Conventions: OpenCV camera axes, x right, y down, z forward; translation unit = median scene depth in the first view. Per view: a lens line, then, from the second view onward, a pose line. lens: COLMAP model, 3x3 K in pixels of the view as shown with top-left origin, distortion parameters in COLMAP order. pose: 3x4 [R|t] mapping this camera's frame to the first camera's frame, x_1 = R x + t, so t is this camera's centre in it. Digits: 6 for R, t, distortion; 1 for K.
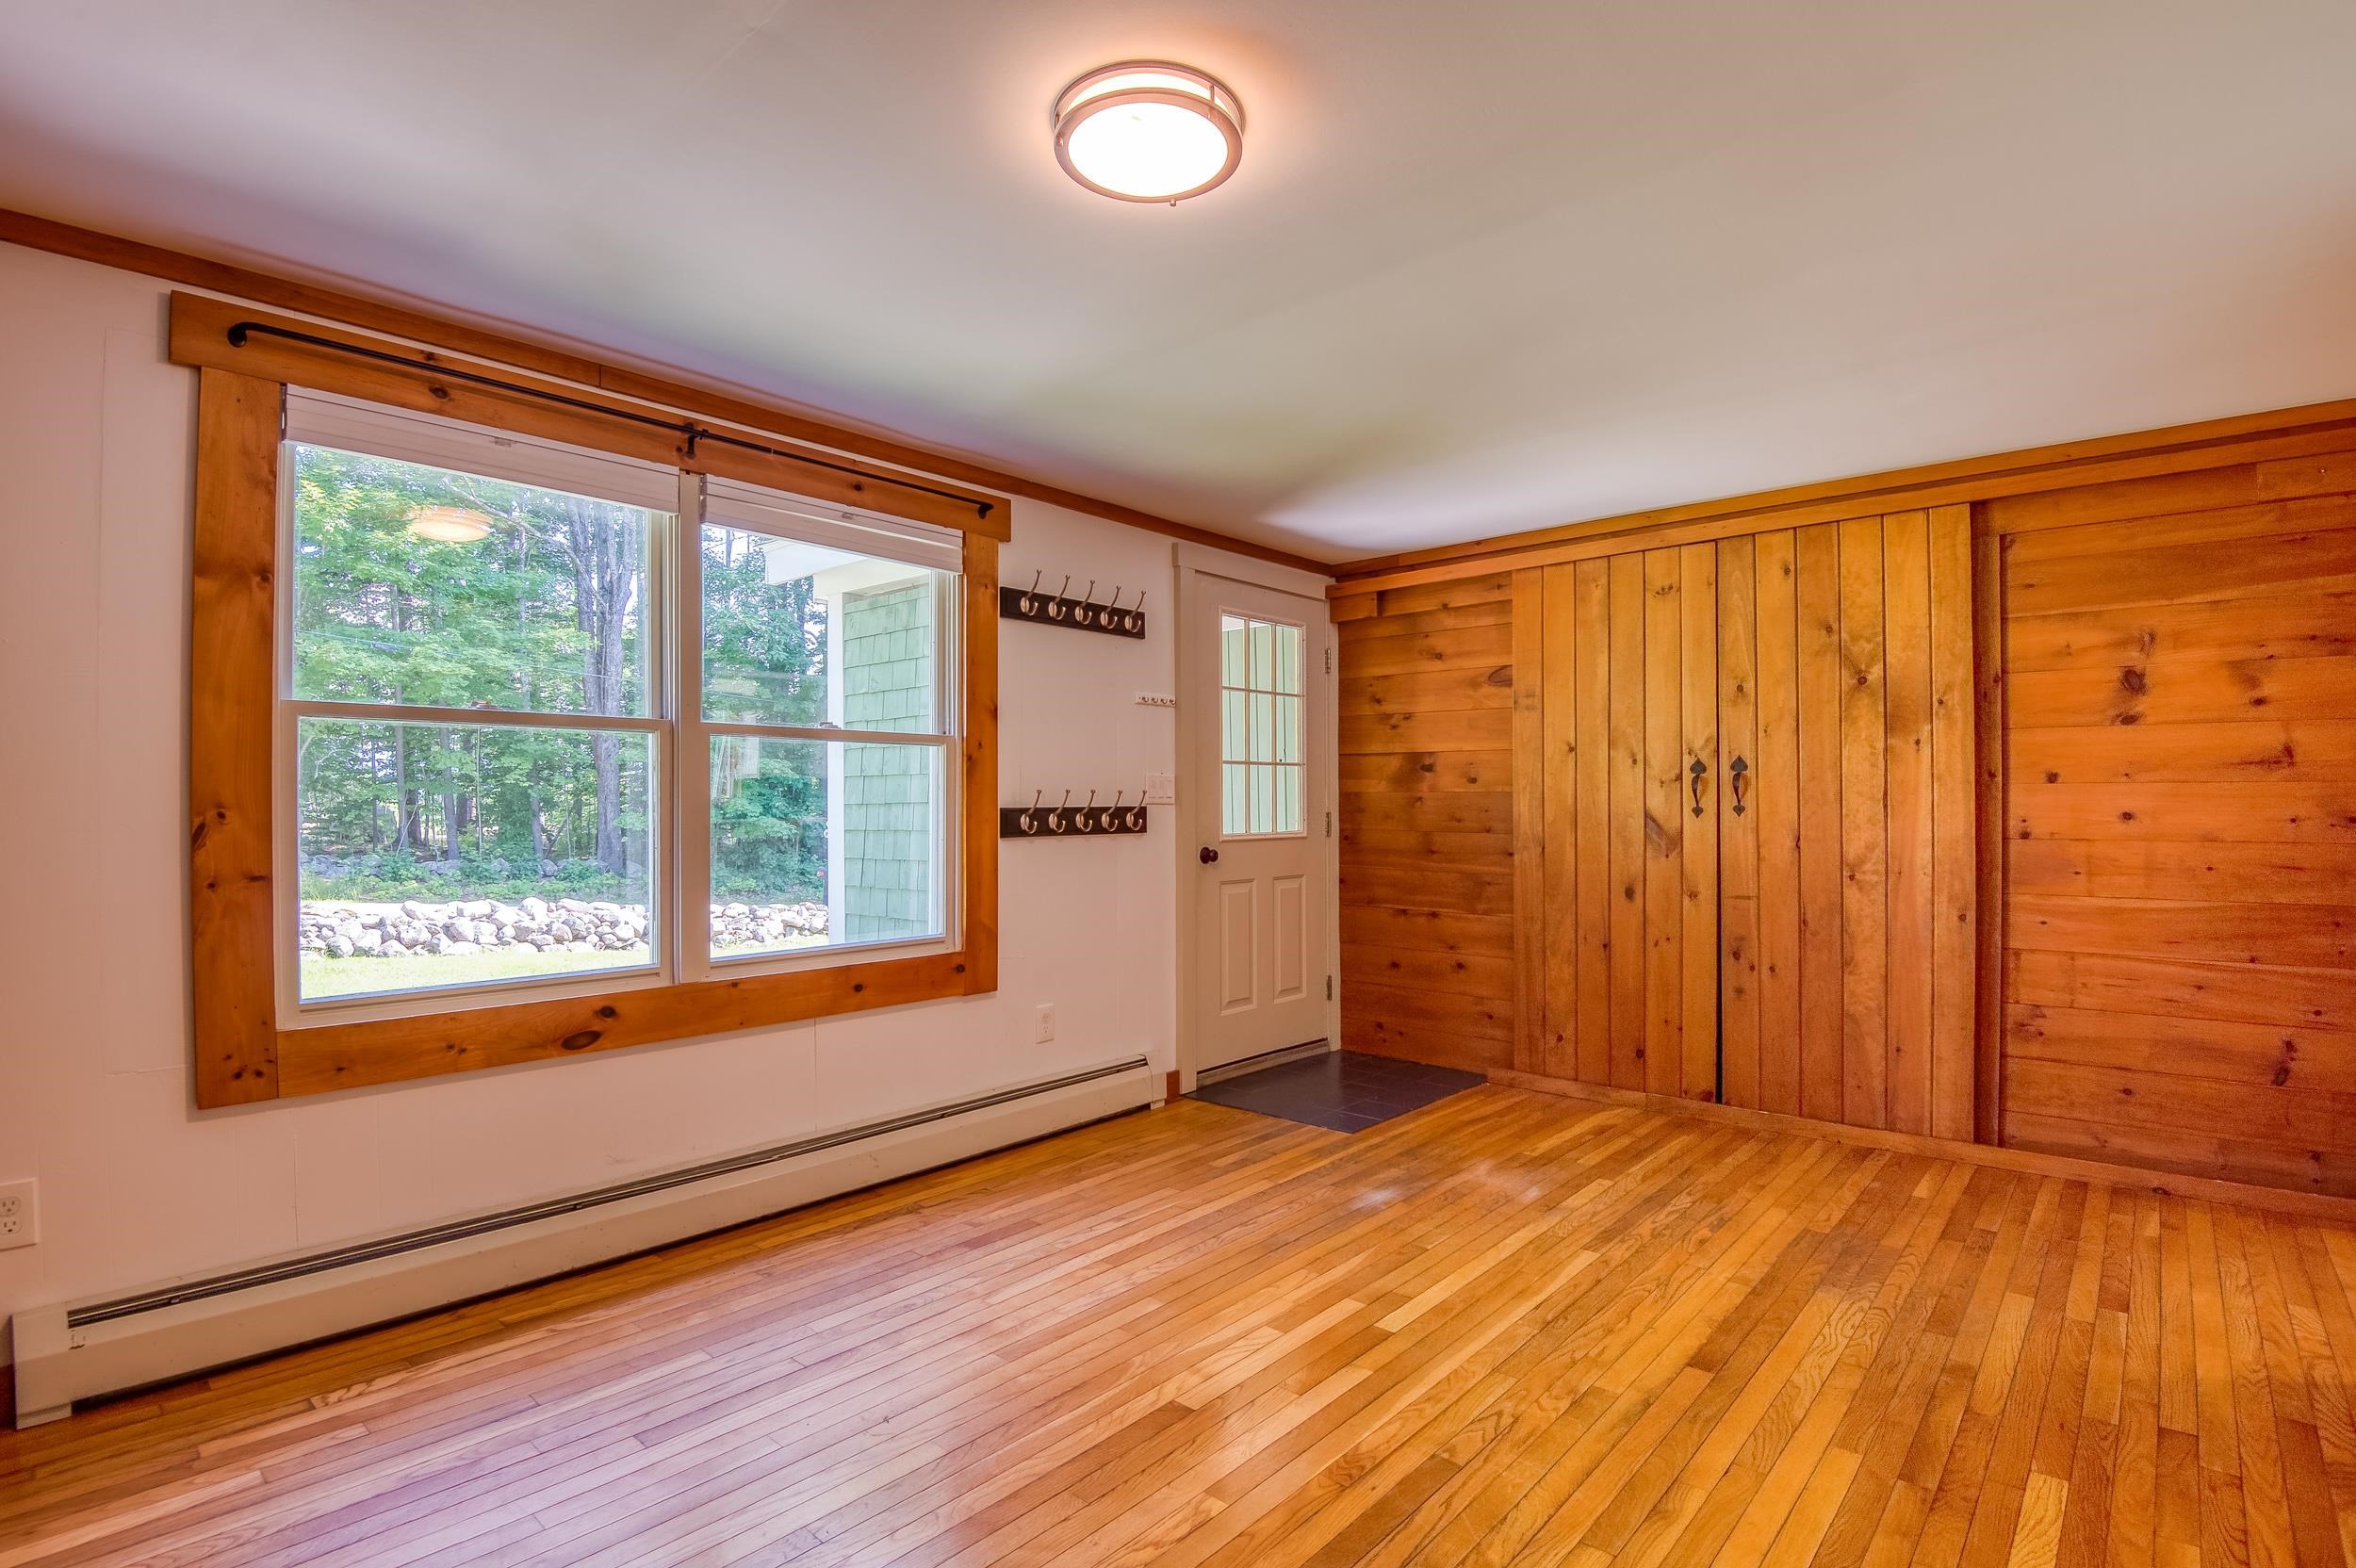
lens RADIAL K [[1146.0, 0, 1190.5], [0, 1146.0, 790.1], [0, 0, 1]] dist [-0.015437, -0.014022]
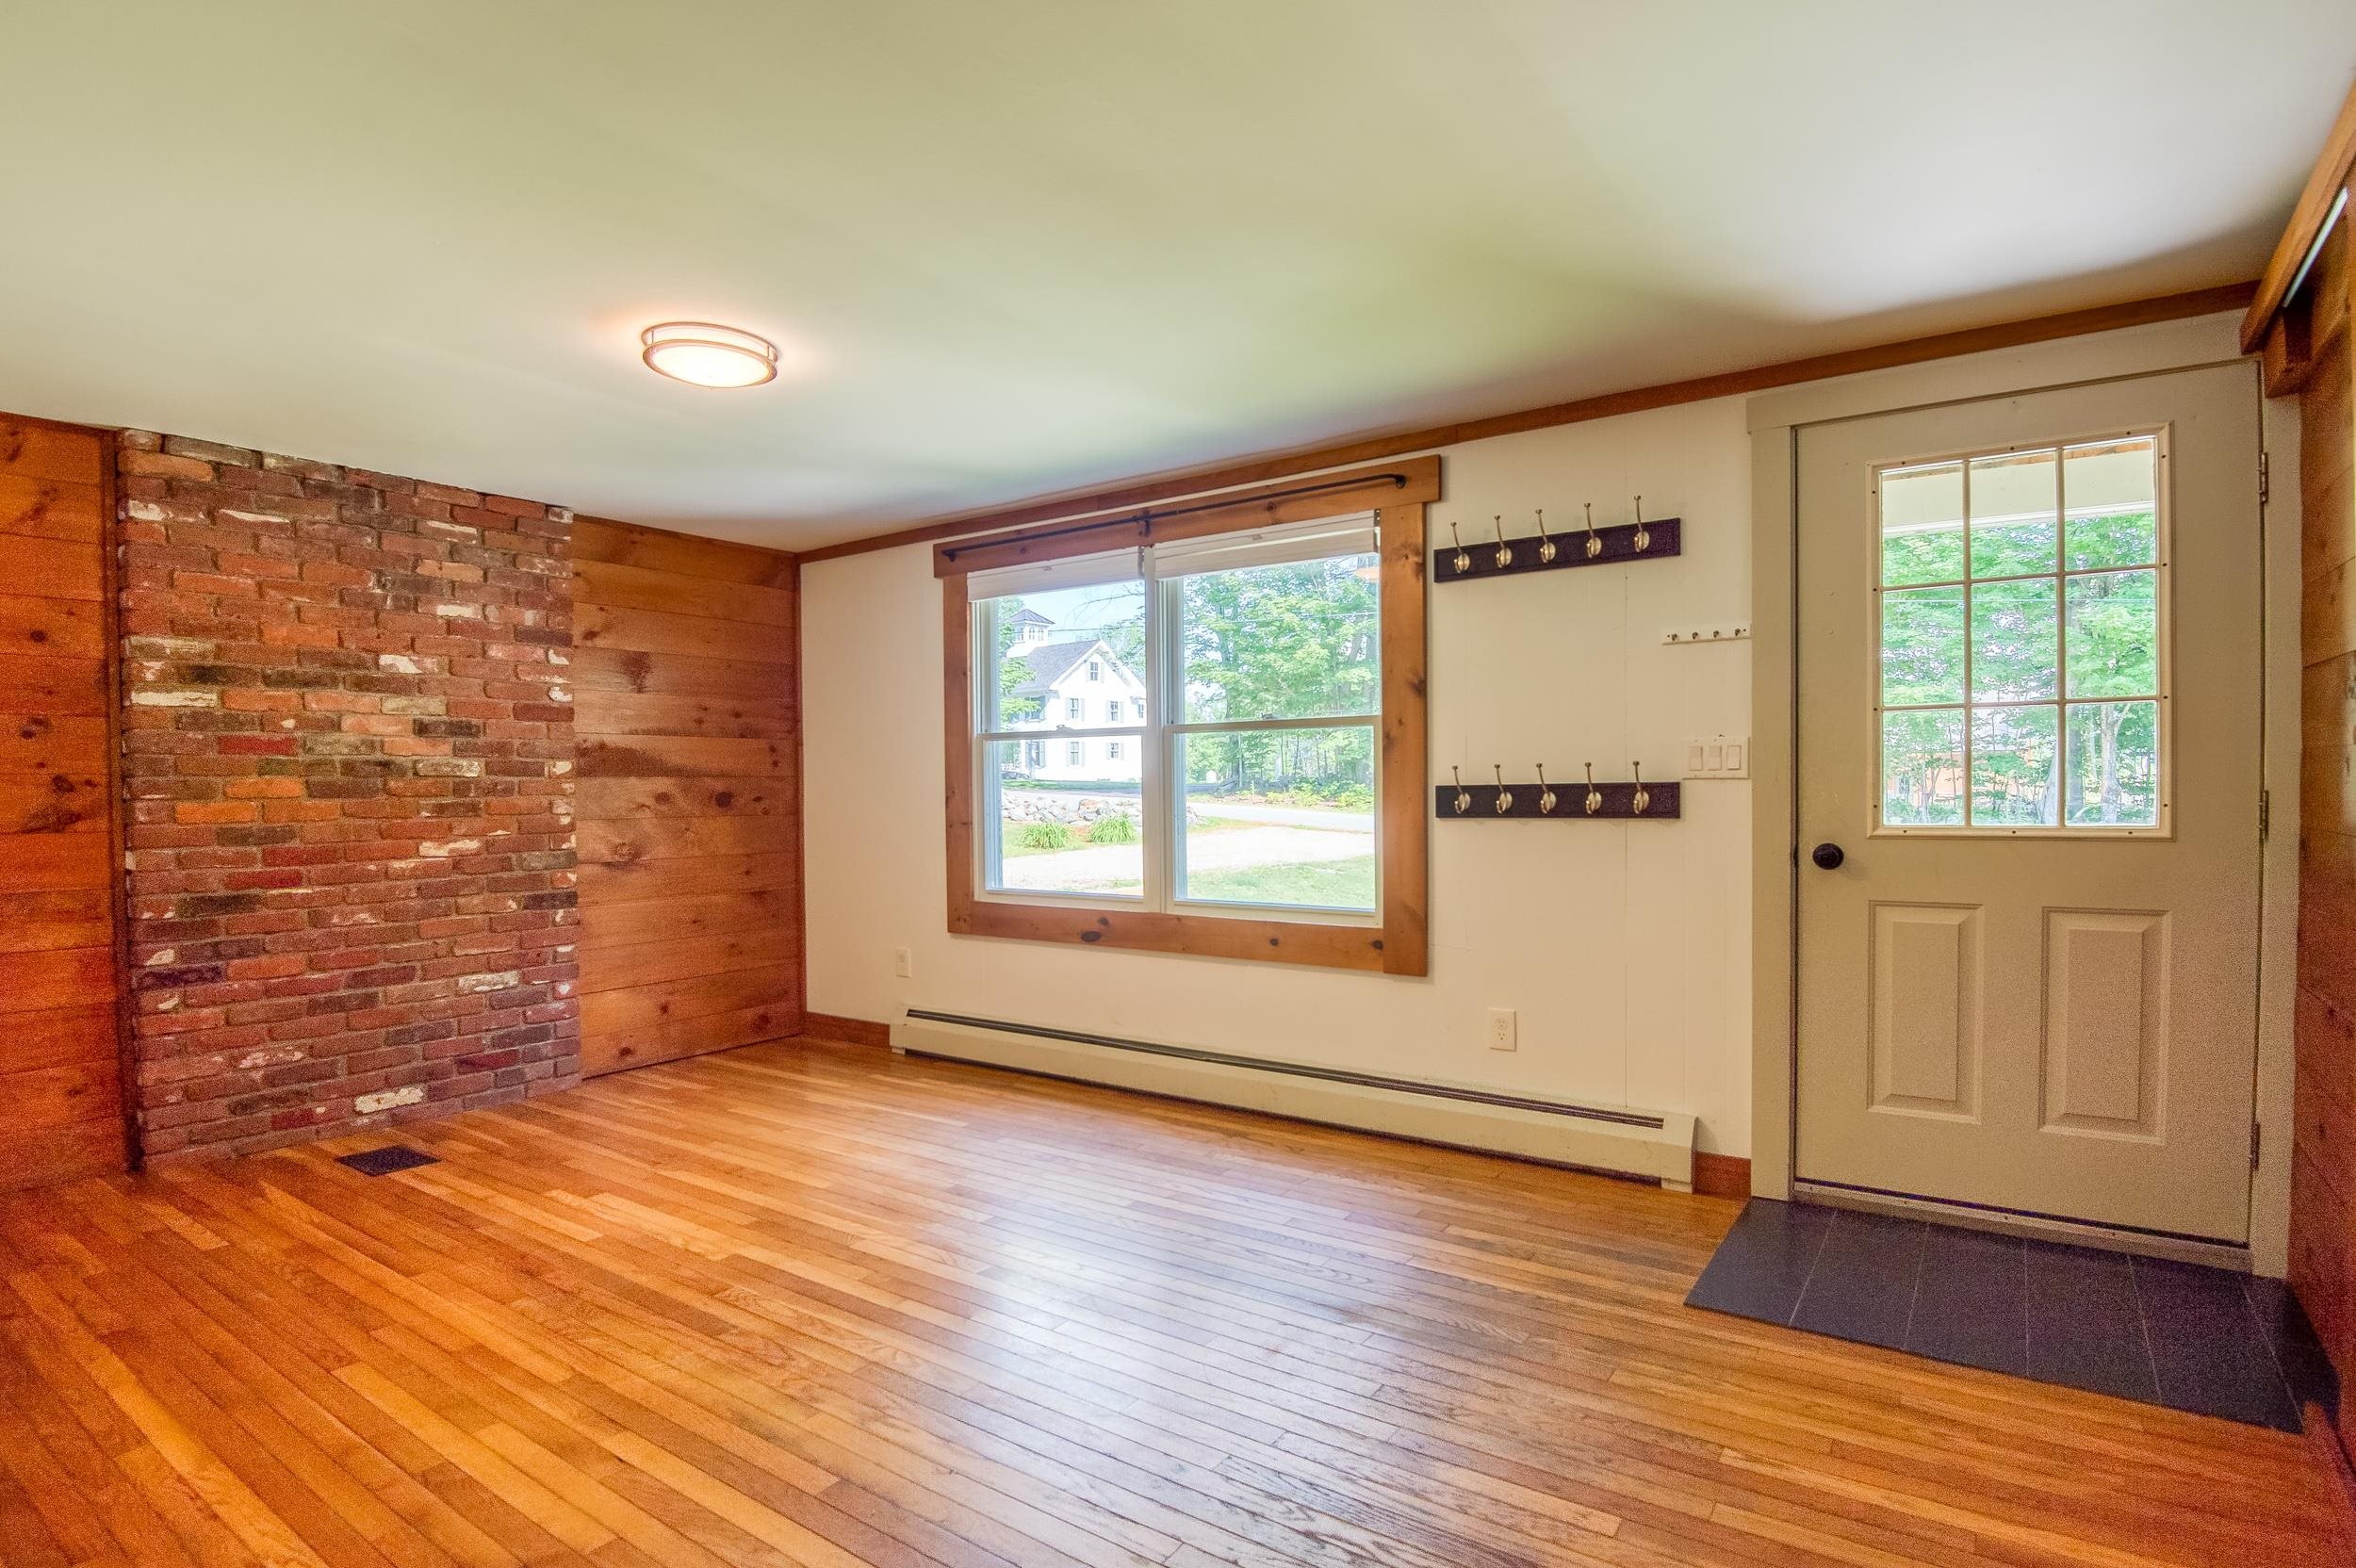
lens RADIAL K [[1146.0, 0, 1195.3], [0, 1146.0, 798.0], [0, 0, 1]] dist [-0.015437, -0.014022]
pose [[0.125008, 0.003254, -0.992150, 0.746470], [0.016745, 0.999845, 0.005389, 0.017288], [0.992014, -0.017288, 0.124934, 0.686026]]
